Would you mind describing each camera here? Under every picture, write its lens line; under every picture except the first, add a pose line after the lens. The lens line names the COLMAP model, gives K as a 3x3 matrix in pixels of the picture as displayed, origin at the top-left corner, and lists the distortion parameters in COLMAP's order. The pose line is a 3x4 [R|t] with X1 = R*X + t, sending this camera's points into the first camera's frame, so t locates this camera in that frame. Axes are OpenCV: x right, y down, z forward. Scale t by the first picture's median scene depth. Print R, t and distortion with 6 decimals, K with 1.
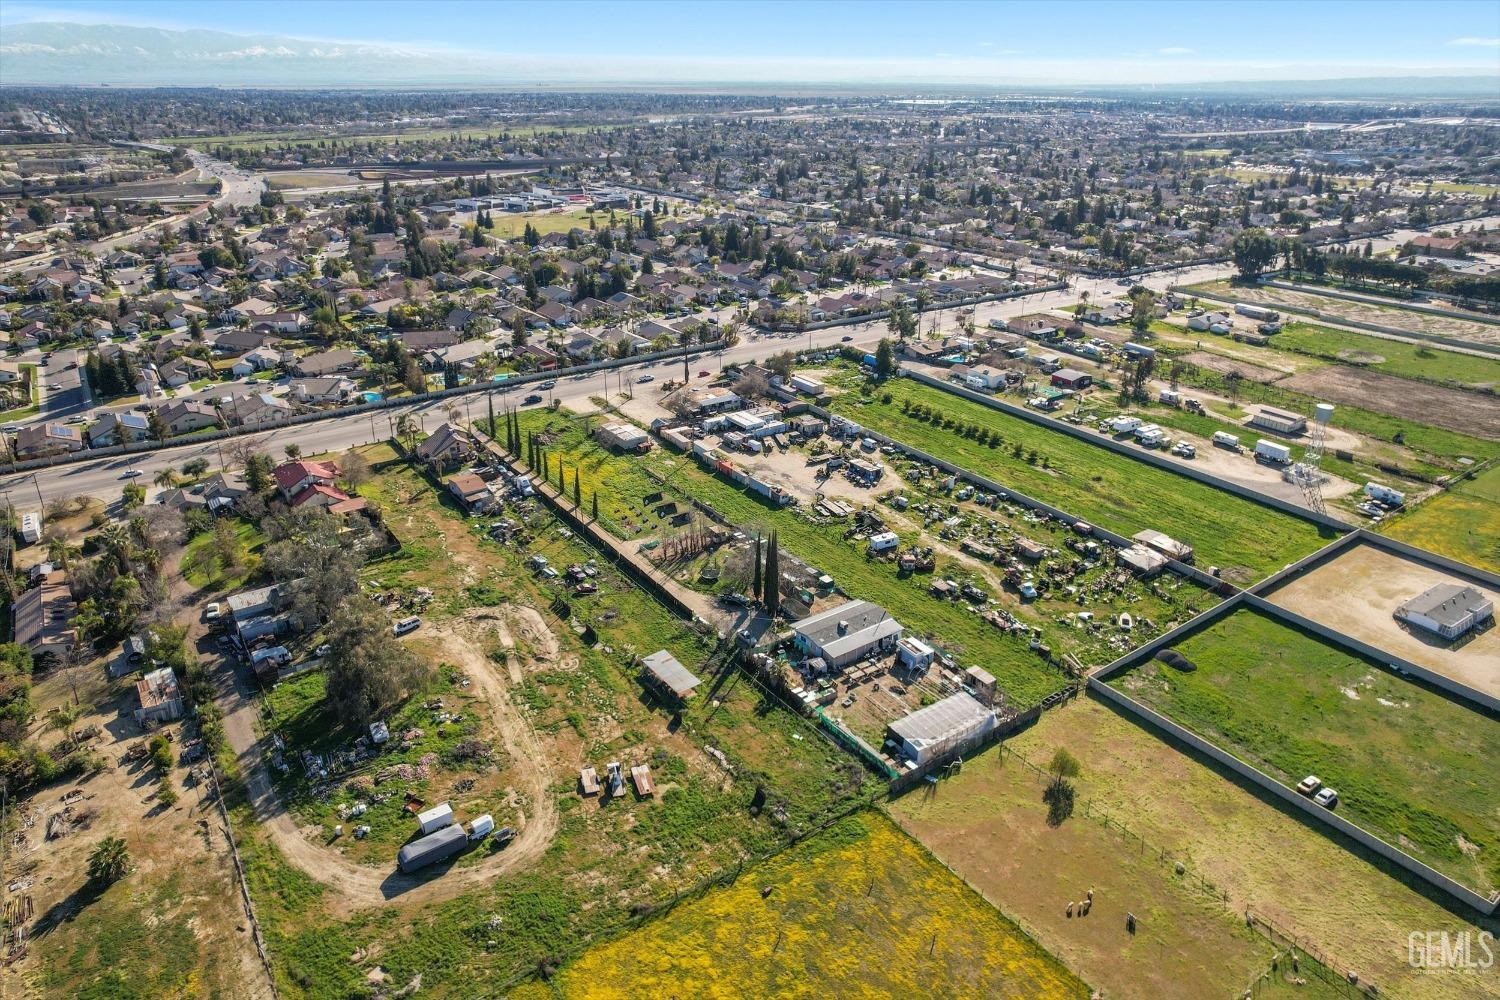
lens RADIAL K [[959.0, 0, 755.4], [0, 959.0, 500.4], [0, 0, 1]] dist [-0.074880, 0.068477]
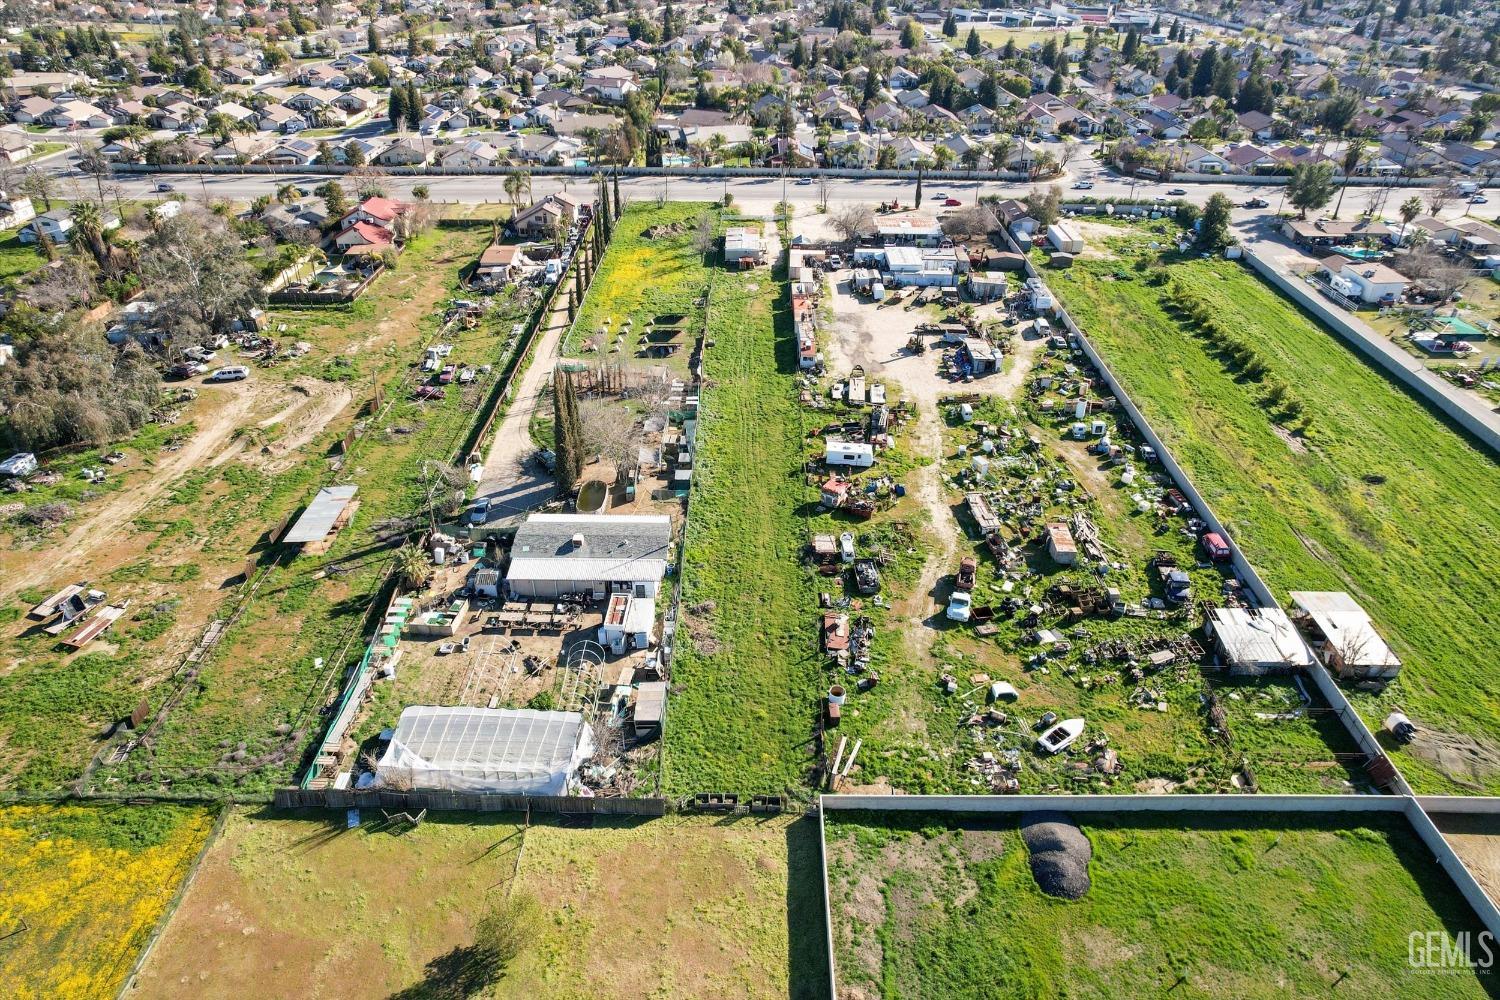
lens RADIAL K [[959.0, 0, 755.4], [0, 959.0, 500.4], [0, 0, 1]] dist [-0.074880, 0.068477]
pose [[0.812257, 0.312018, -0.492832, 0.360914], [-0.241347, 0.948964, 0.203027, -0.036544], [0.531028, -0.045967, 0.846107, 0.397522]]
